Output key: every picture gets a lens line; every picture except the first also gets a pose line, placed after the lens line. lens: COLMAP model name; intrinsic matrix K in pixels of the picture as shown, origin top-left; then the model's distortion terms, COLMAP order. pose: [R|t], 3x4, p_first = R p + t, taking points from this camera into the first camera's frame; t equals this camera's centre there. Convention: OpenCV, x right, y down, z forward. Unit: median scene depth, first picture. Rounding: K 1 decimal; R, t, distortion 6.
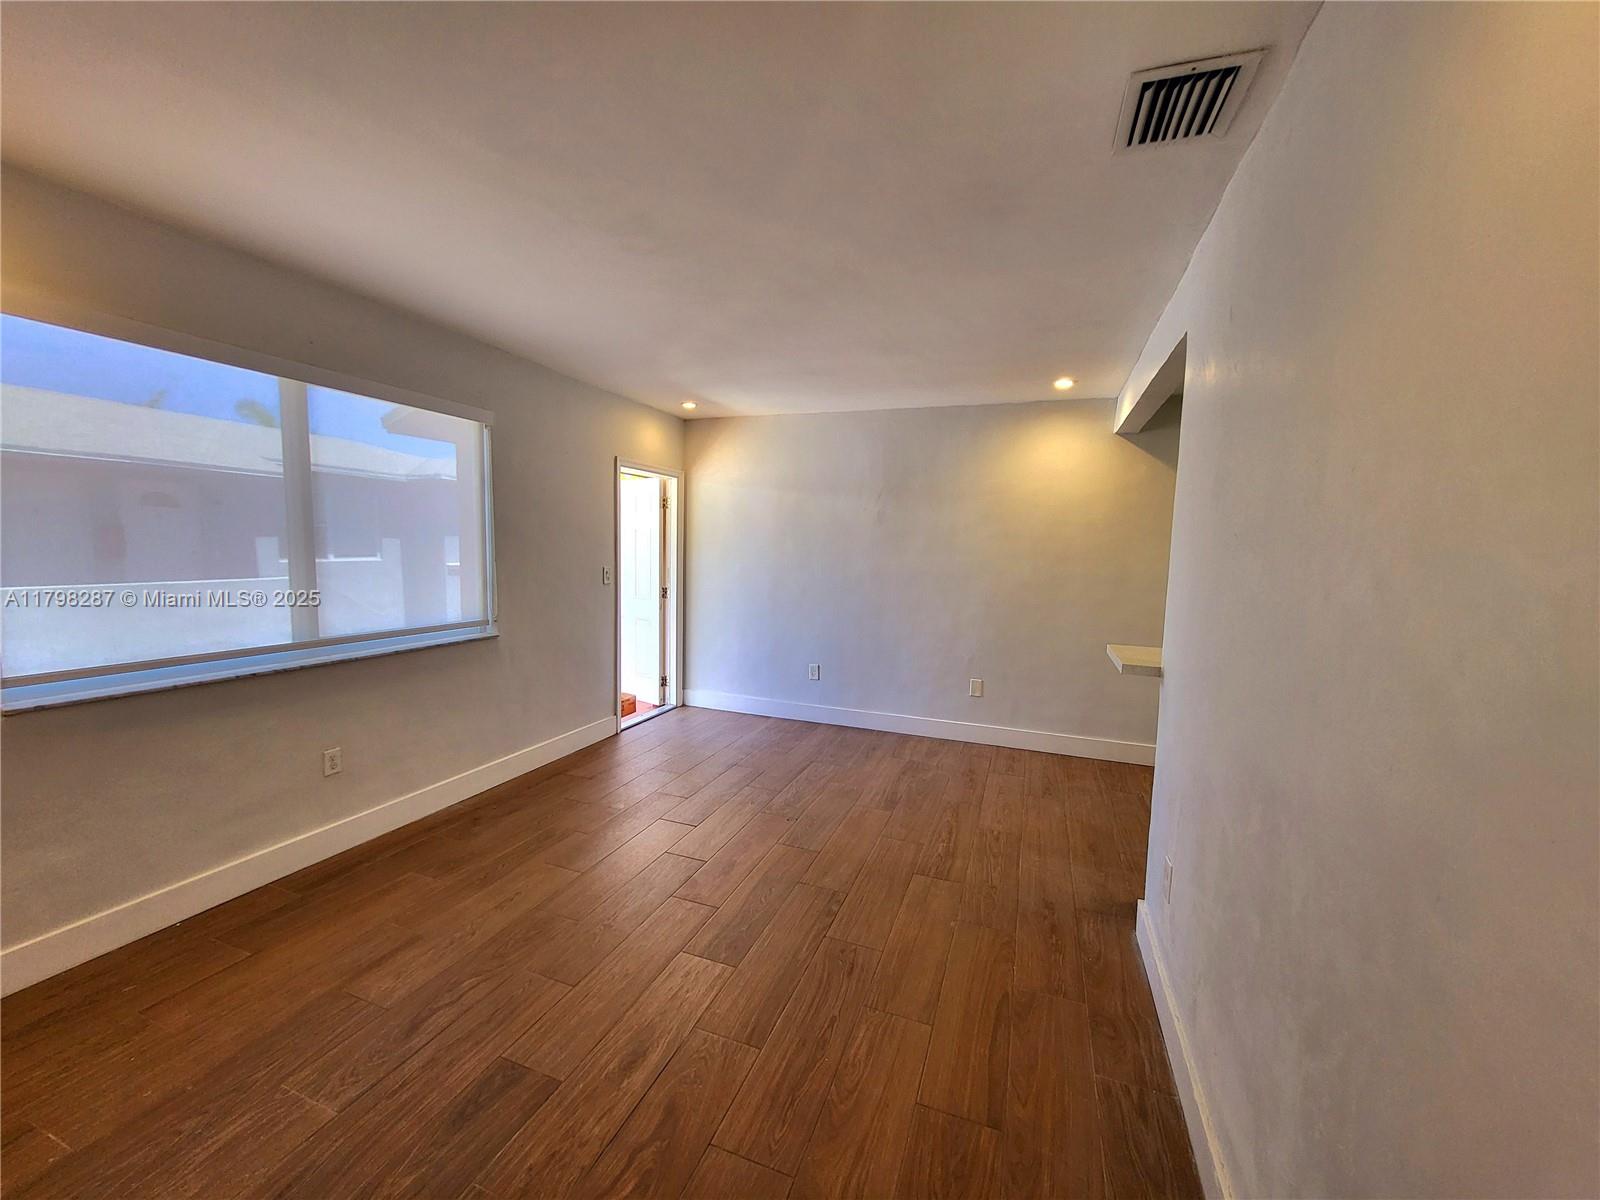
lens RADIAL K [[628.8, 0, 795.5], [0, 628.8, 604.0], [0, 0, 1]] dist [0.001972, -0.000137]
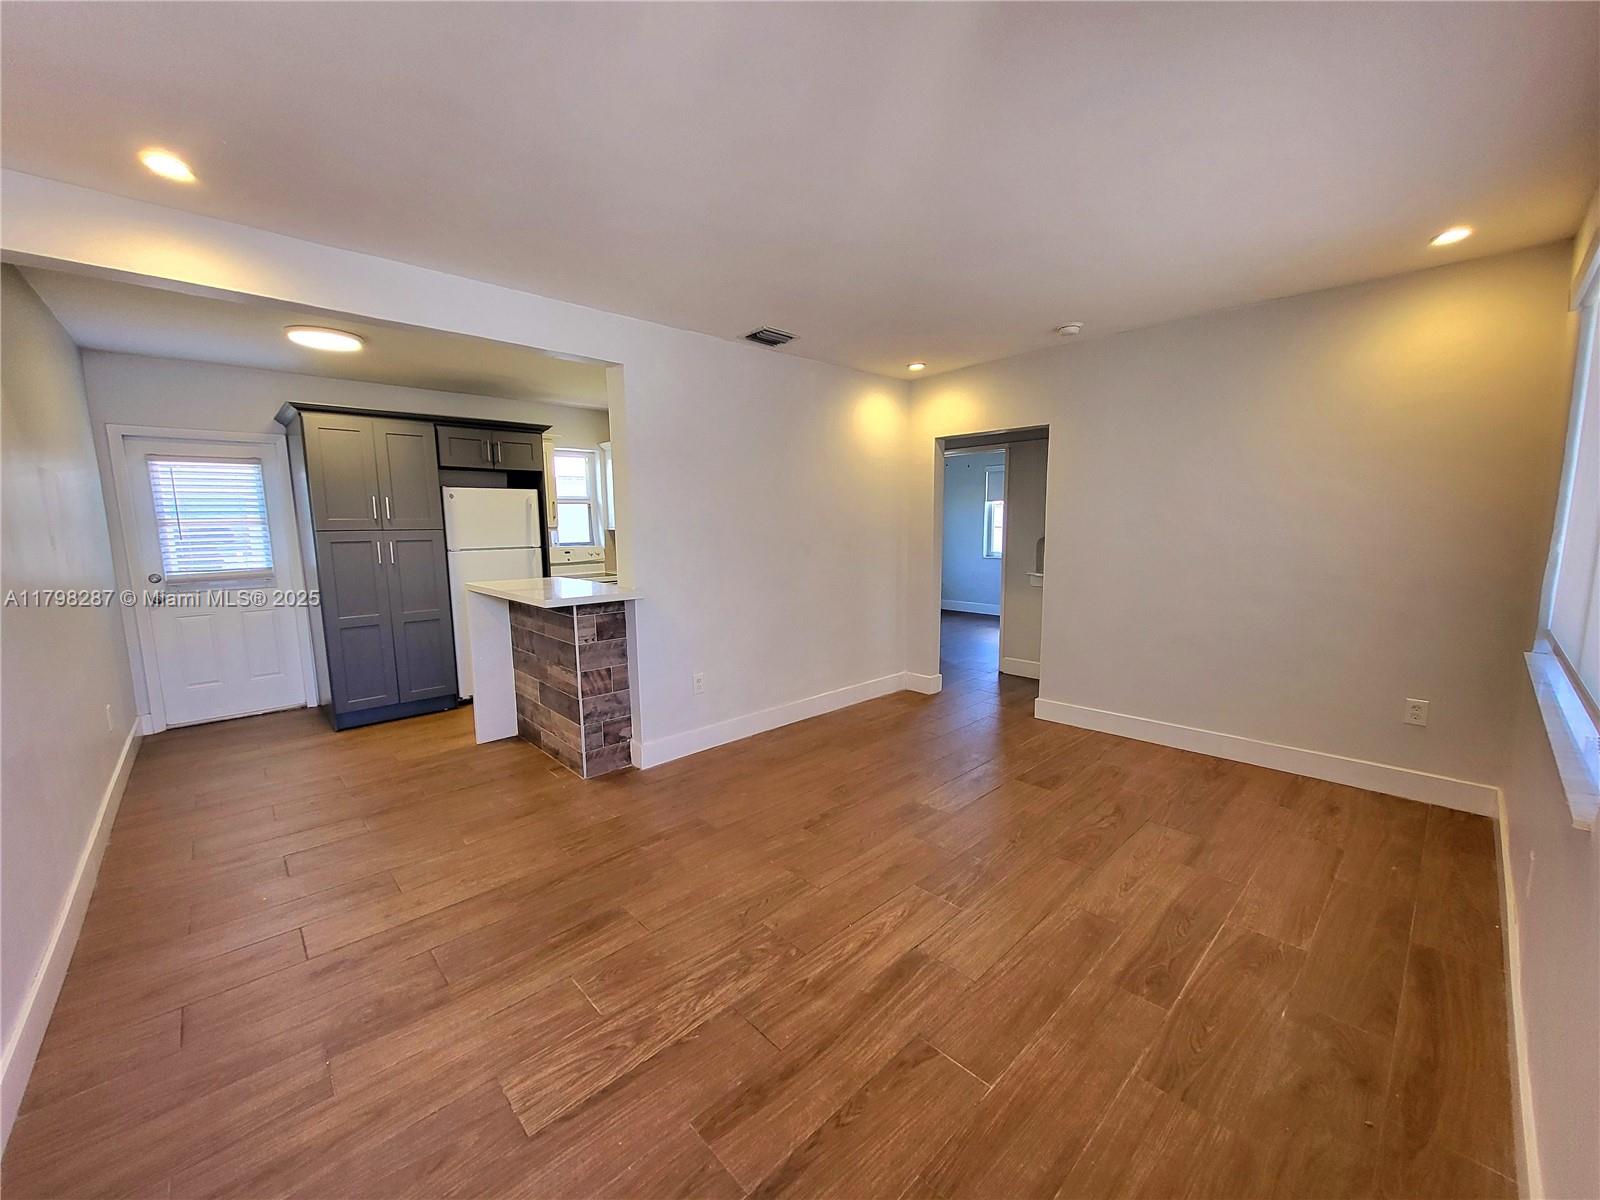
lens RADIAL K [[628.8, 0, 799.7], [0, 628.8, 604.0], [0, 0, 1]] dist [0.001972, -0.000137]
pose [[-0.899622, -0.071648, 0.430752, -0.342633], [0.030328, 0.973813, 0.225317, -0.154612], [-0.435616, 0.215764, -0.873891, 1.735770]]
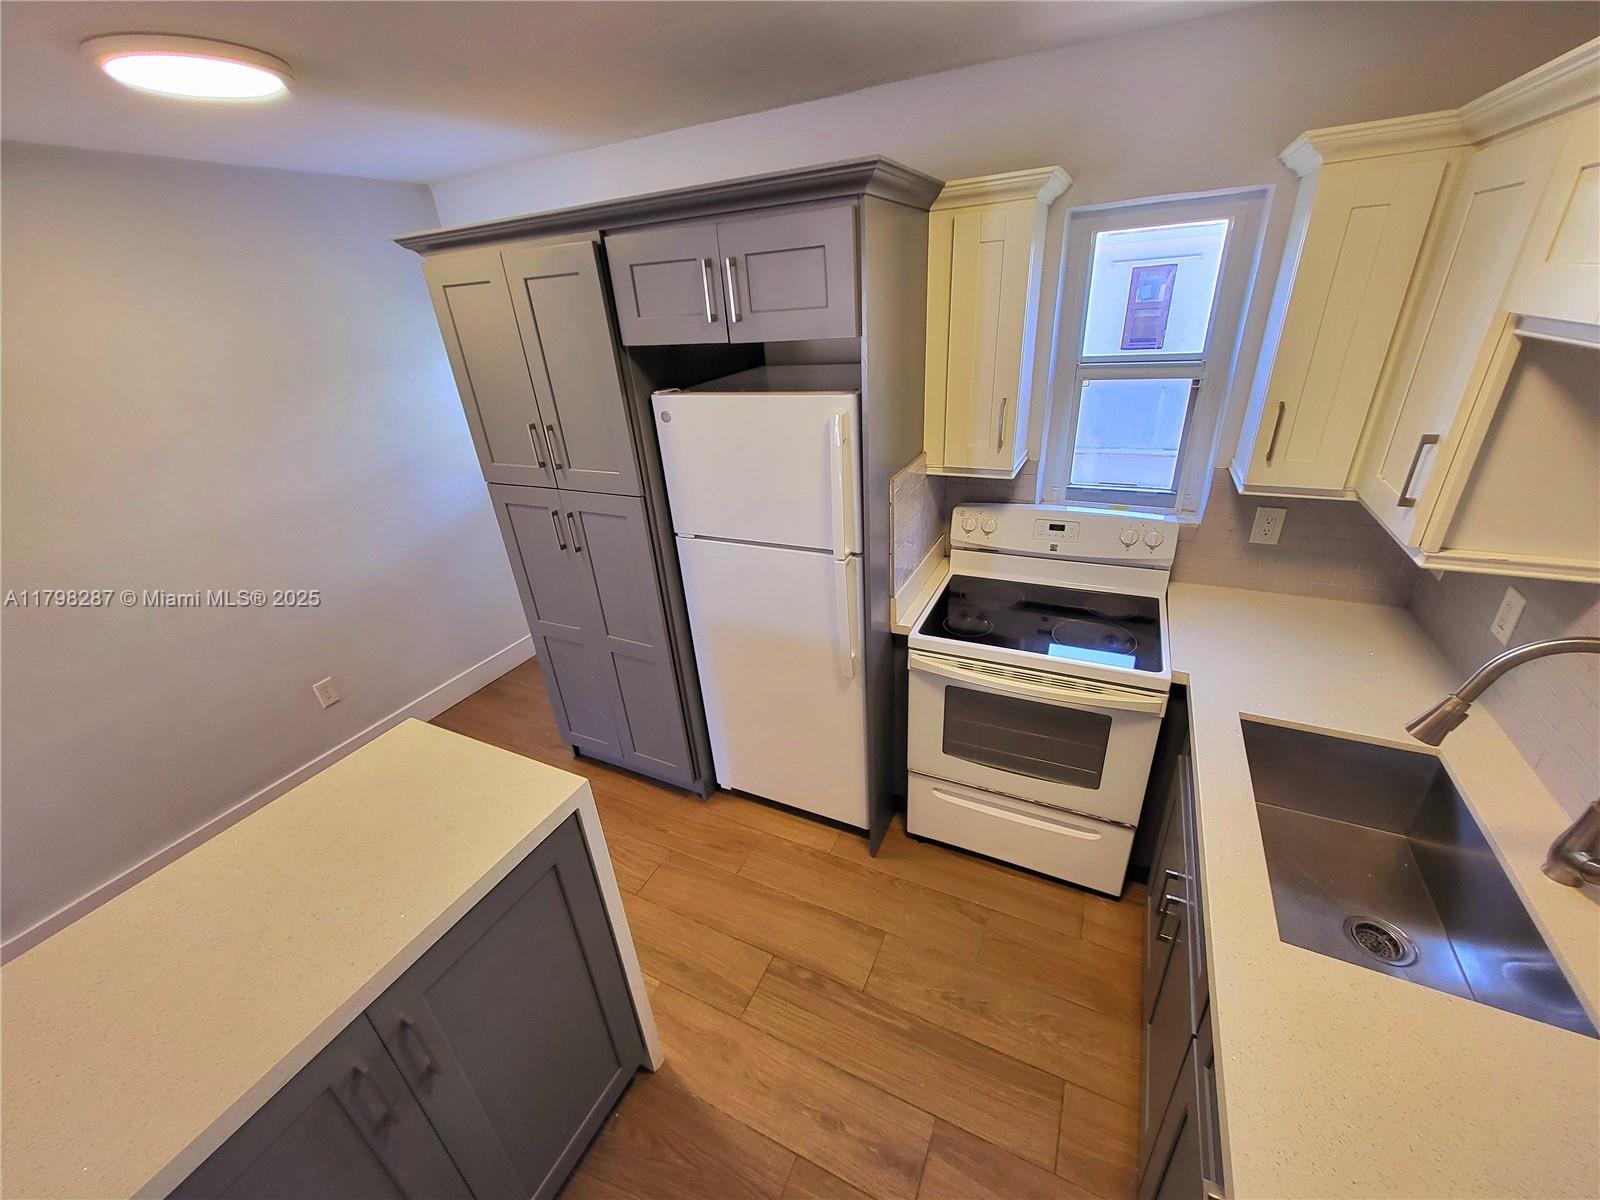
lens RADIAL K [[628.8, 0, 797.5], [0, 628.8, 605.1], [0, 0, 1]] dist [0.001972, -0.000137]
pose [[0.093602, -0.468130, 0.878688, 0.505473], [0.161430, 0.878021, 0.450578, -0.192532], [-0.982435, 0.099671, 0.157755, 0.410238]]
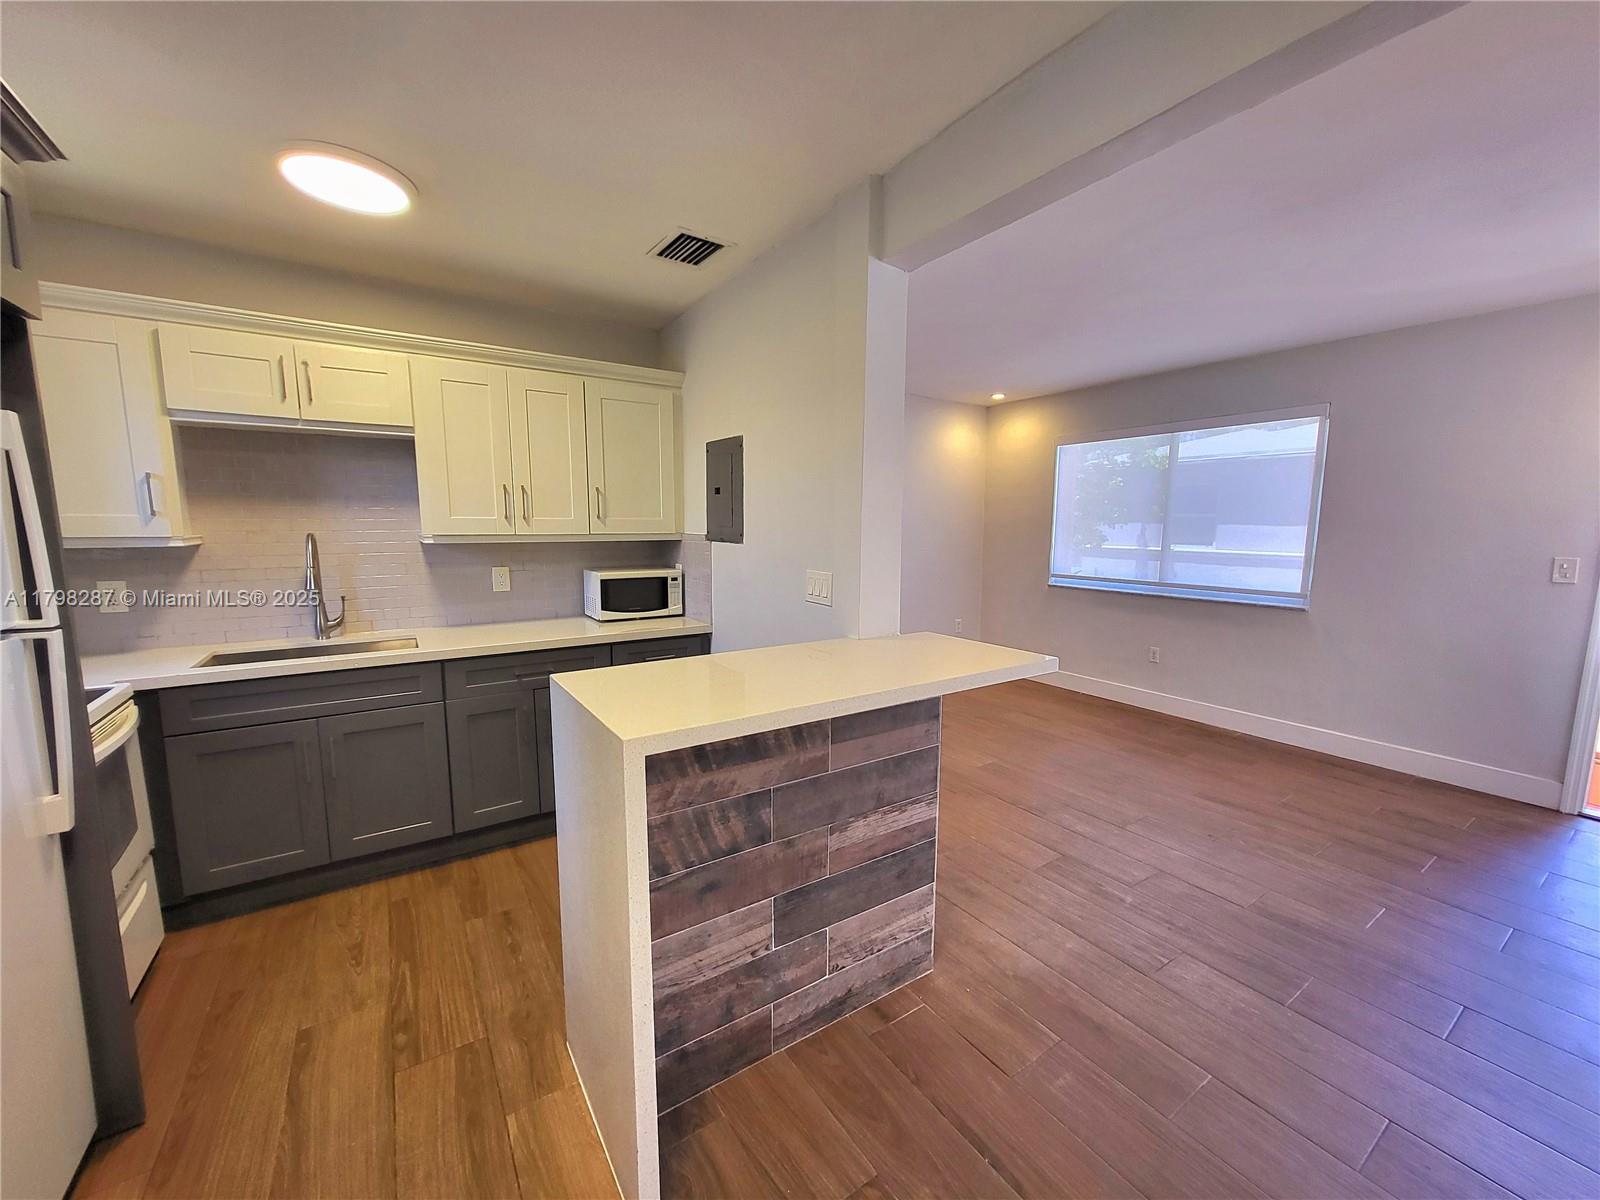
lens RADIAL K [[628.8, 0, 797.8], [0, 628.8, 605.4], [0, 0, 1]] dist [0.001972, -0.000137]
pose [[-0.583696, 0.080126, -0.808009, 1.160131], [-0.092806, 0.982014, 0.164423, -0.068314], [0.806651, 0.170961, -0.565761, 1.136027]]
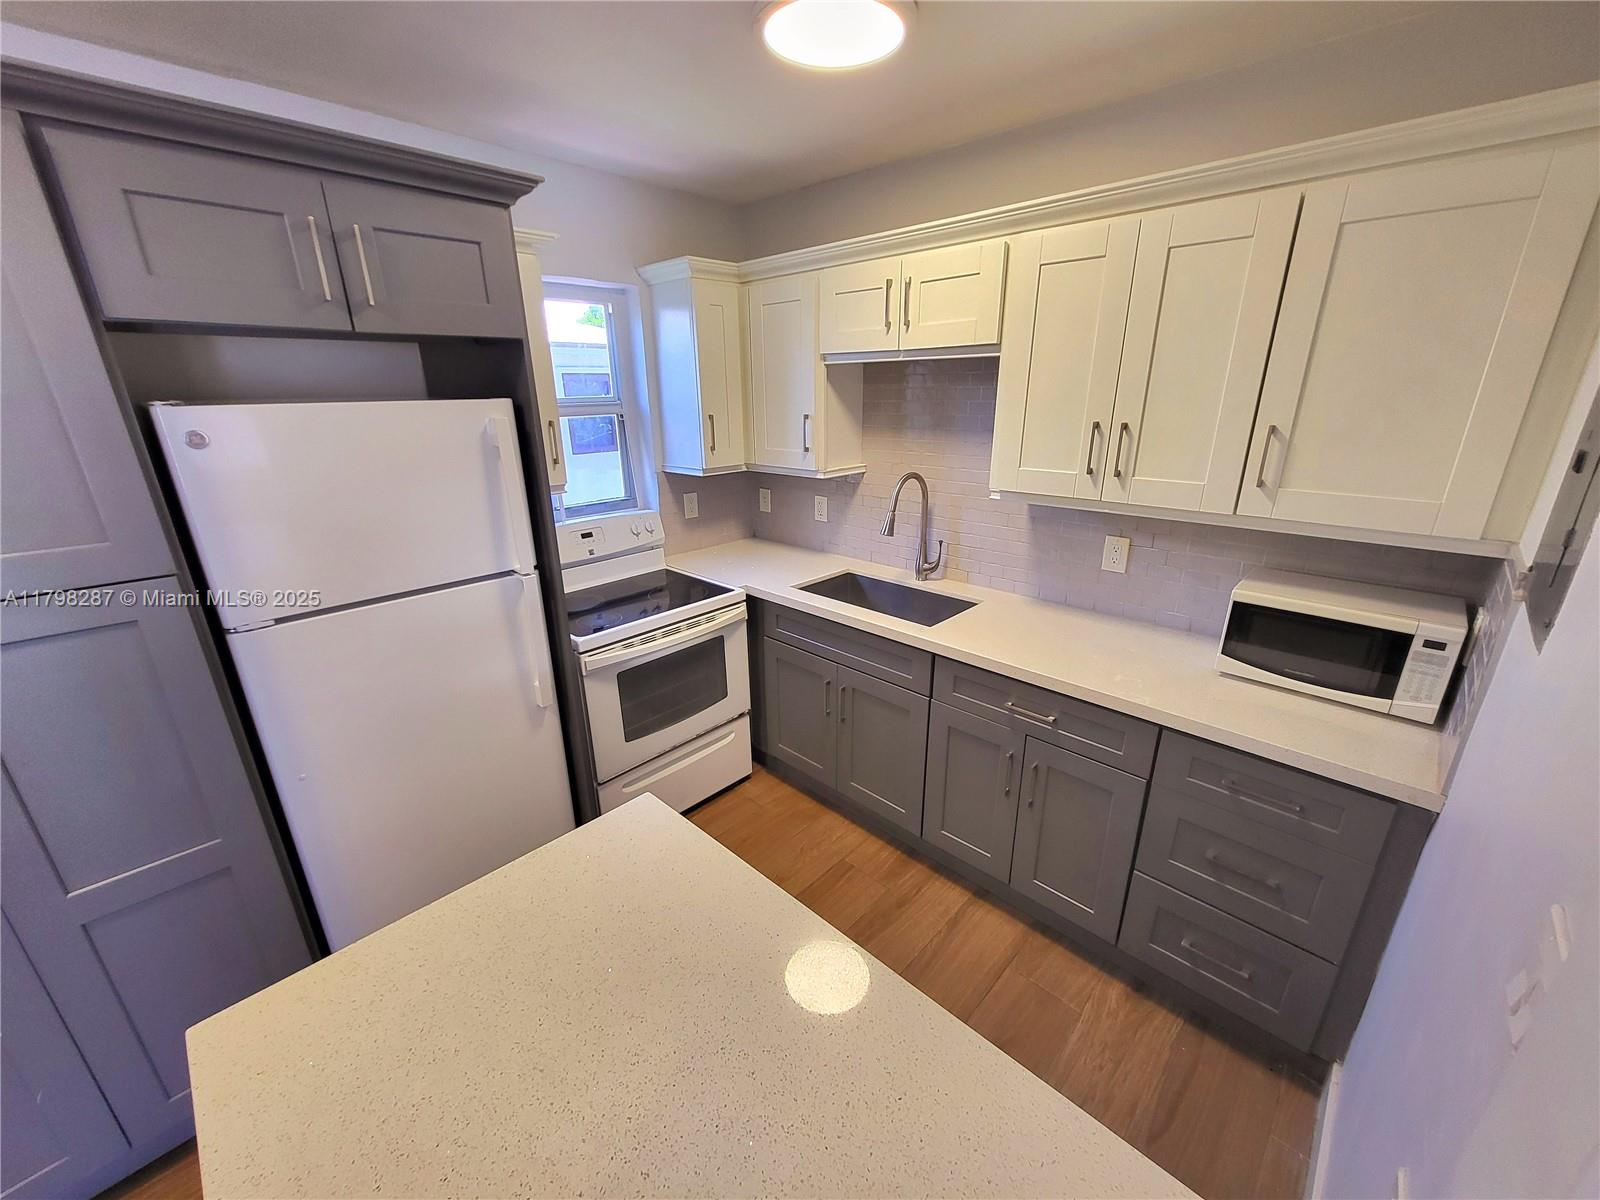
lens RADIAL K [[628.8, 0, 797.2], [0, 628.8, 604.4], [0, 0, 1]] dist [0.001972, -0.000137]
pose [[-0.918477, -0.141050, 0.369467, 0.632853], [0.027320, 0.909373, 0.415084, -0.152935], [-0.394531, 0.391339, -0.831384, 0.885571]]
